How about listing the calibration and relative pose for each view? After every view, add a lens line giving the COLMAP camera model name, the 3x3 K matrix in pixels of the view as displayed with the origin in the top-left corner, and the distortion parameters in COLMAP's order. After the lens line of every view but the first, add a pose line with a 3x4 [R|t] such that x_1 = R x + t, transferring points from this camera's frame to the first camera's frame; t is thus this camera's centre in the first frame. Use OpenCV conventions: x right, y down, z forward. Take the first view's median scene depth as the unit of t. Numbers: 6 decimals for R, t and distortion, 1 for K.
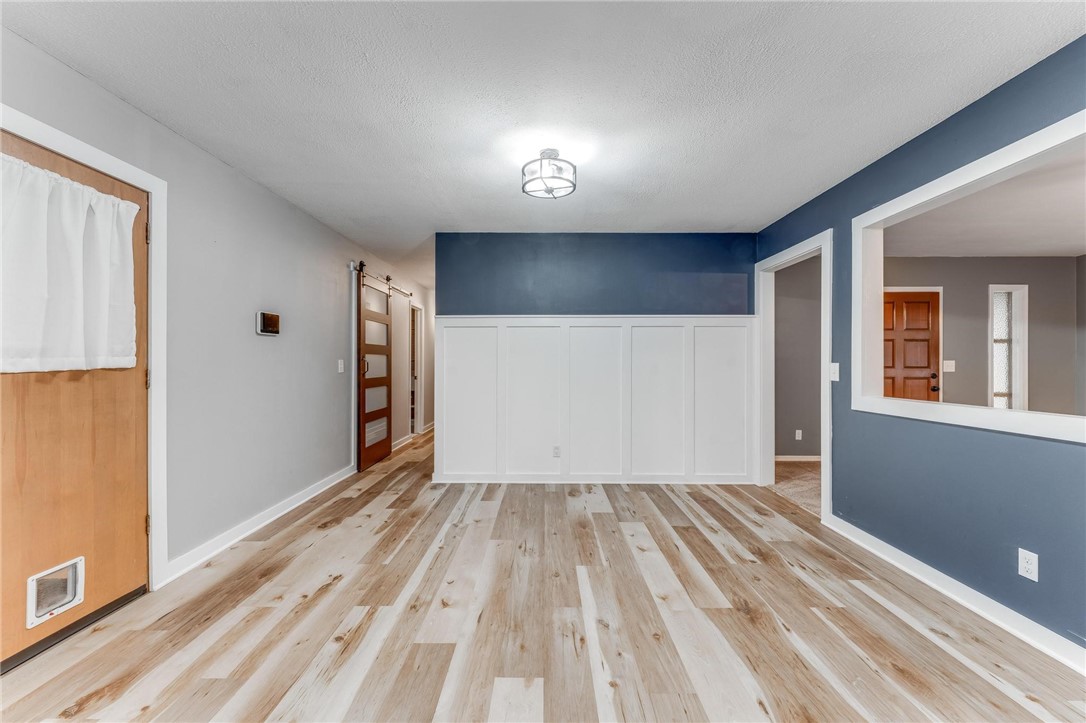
lens RADIAL K [[433.5, 0, 543.0], [0, 433.5, 361.5], [0, 0, 1]] dist [0.000728, 0.000024]
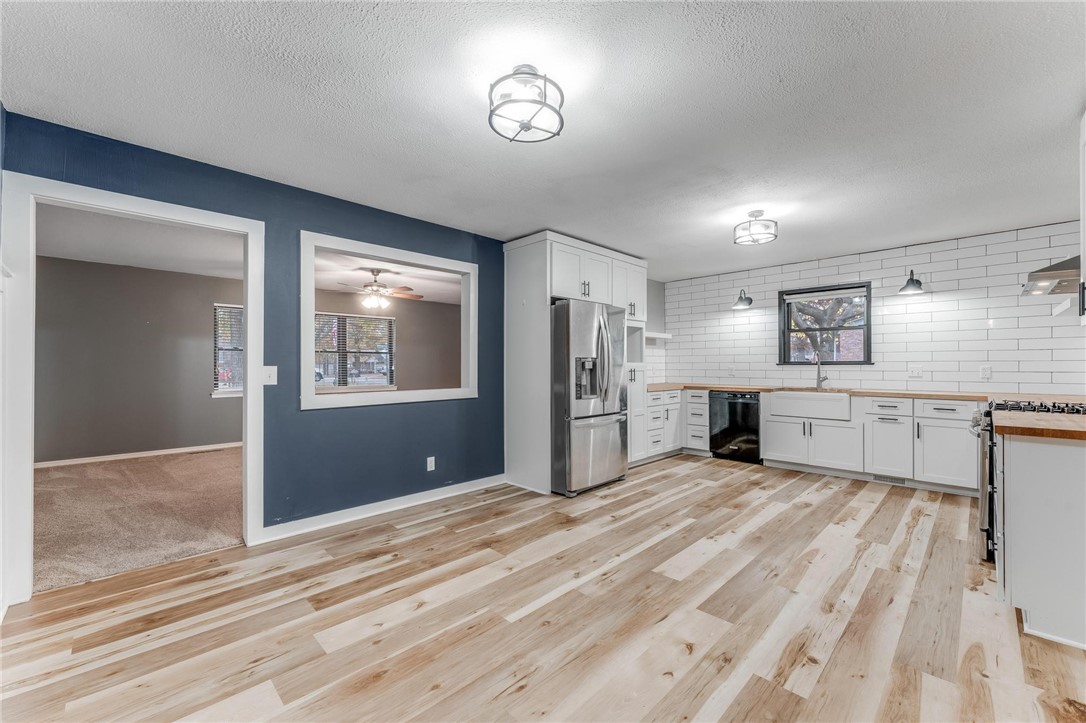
lens RADIAL K [[456.9, 0, 534.8], [0, 456.9, 364.1], [0, 0, 1]] dist [0.000801, -0.000141]
pose [[-0.709972, 0.002005, 0.704227, -0.644777], [-0.001118, 0.999991, -0.003974, 0.001292], [-0.704229, -0.003609, -0.709964, 1.854524]]
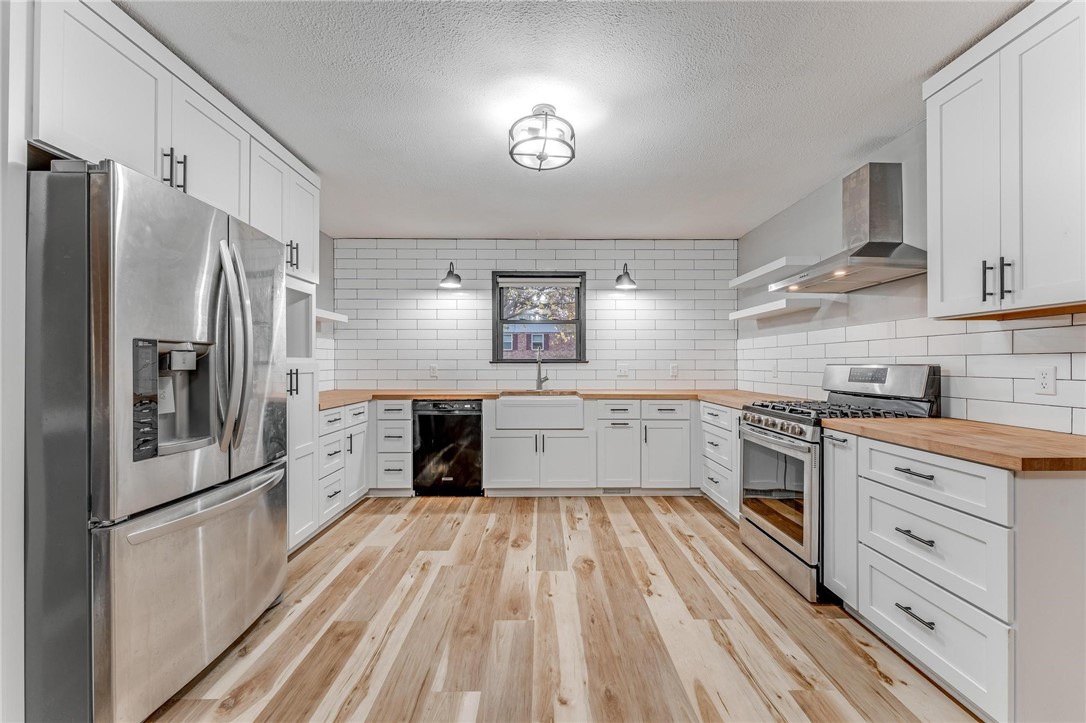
lens RADIAL K [[440.7, 0, 554.4], [0, 440.7, 361.4], [0, 0, 1]] dist [-0.001365, -0.000154]
pose [[-0.999405, -0.001442, -0.034462, -0.011562], [-0.001139, 0.999961, -0.008794, 0.004007], [0.034473, -0.008749, -0.999367, 1.041914]]
